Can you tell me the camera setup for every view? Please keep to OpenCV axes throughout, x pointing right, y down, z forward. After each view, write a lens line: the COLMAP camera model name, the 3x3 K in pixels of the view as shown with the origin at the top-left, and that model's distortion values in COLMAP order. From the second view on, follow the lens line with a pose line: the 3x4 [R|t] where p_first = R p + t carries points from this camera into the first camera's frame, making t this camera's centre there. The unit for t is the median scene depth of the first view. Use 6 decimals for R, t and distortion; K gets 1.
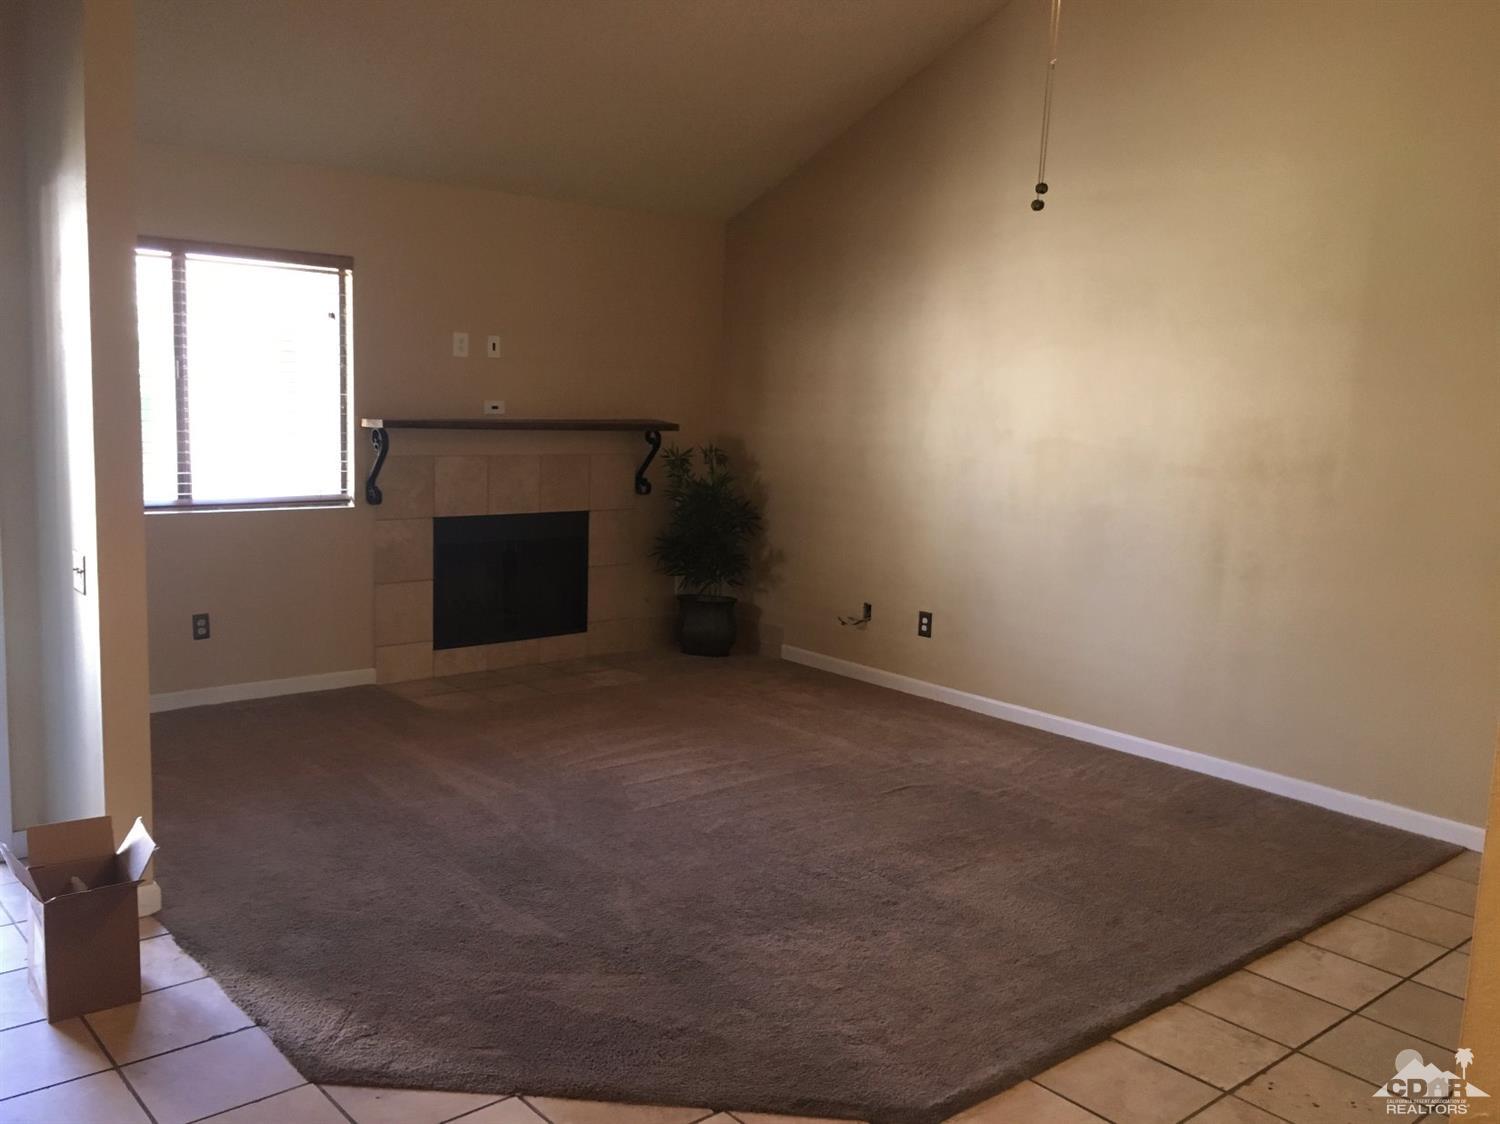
lens RADIAL K [[1247.2, 0, 750.0], [0, 1247.2, 562.0], [0, 0, 1]] dist [0.040551, -0.001513]
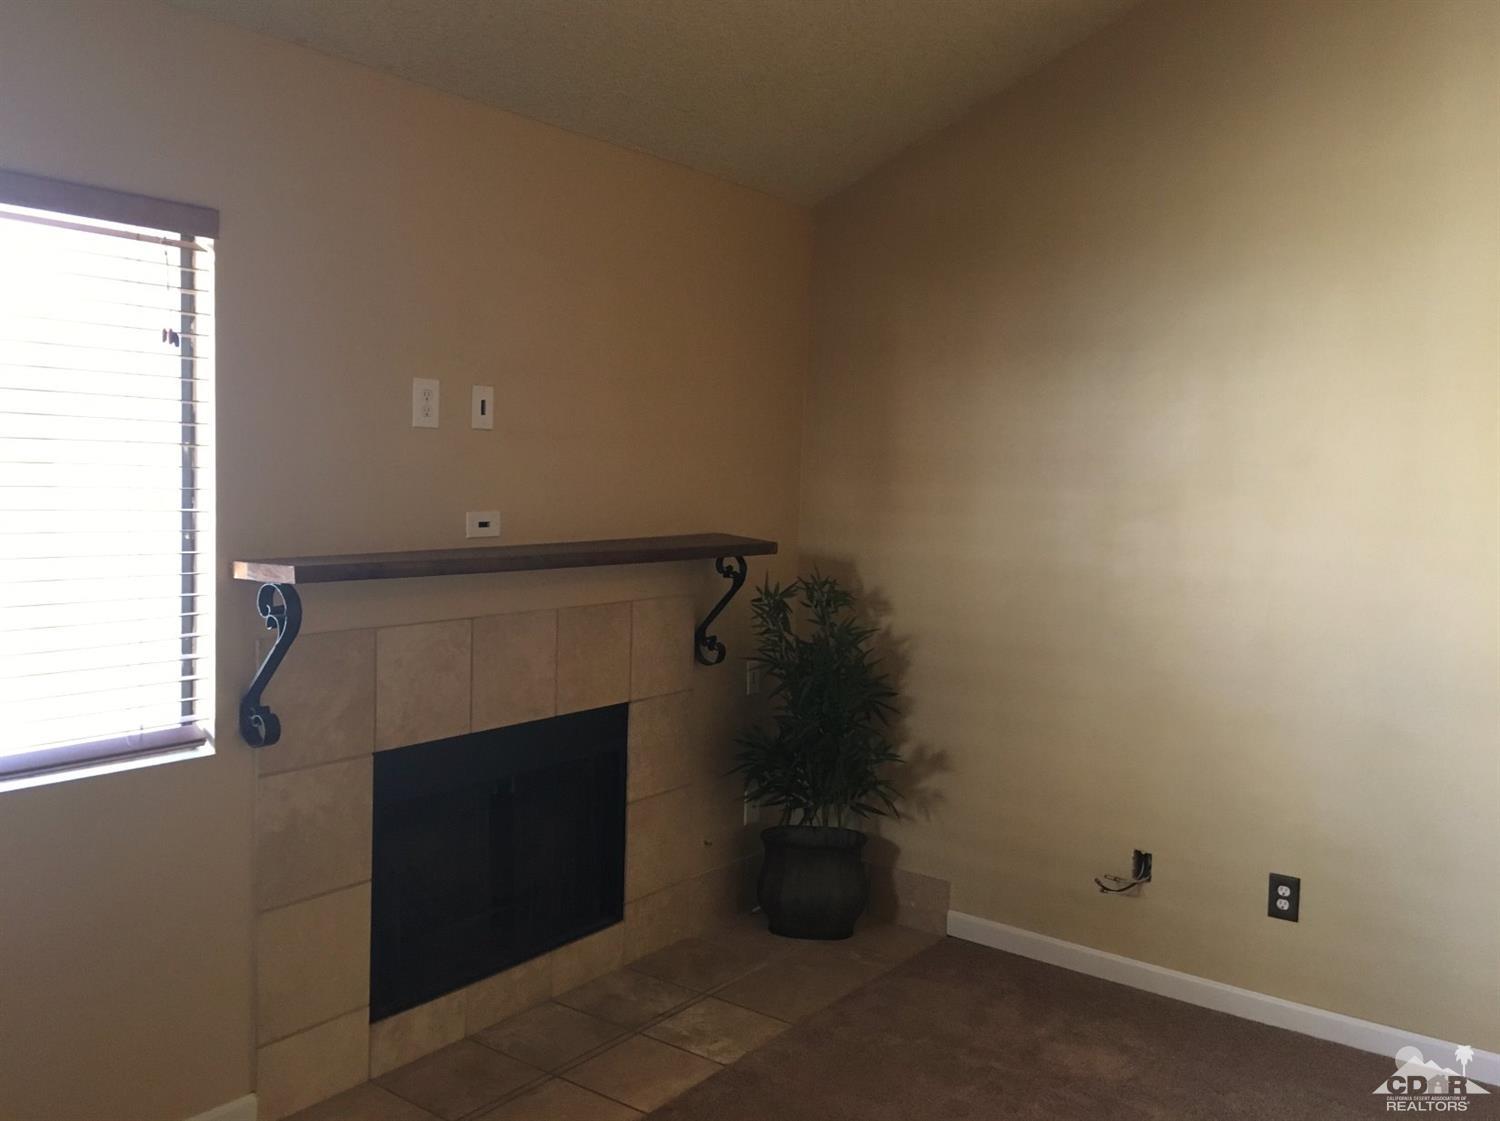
lens RADIAL K [[1247.2, 0, 750.0], [0, 1247.2, 560.5], [0, 0, 1]] dist [0.040551, -0.001513]
pose [[0.973229, -0.021428, 0.228837, -0.215431], [0.033079, 0.998338, -0.047198, -0.080928], [-0.227445, 0.053504, 0.972320, 0.475989]]
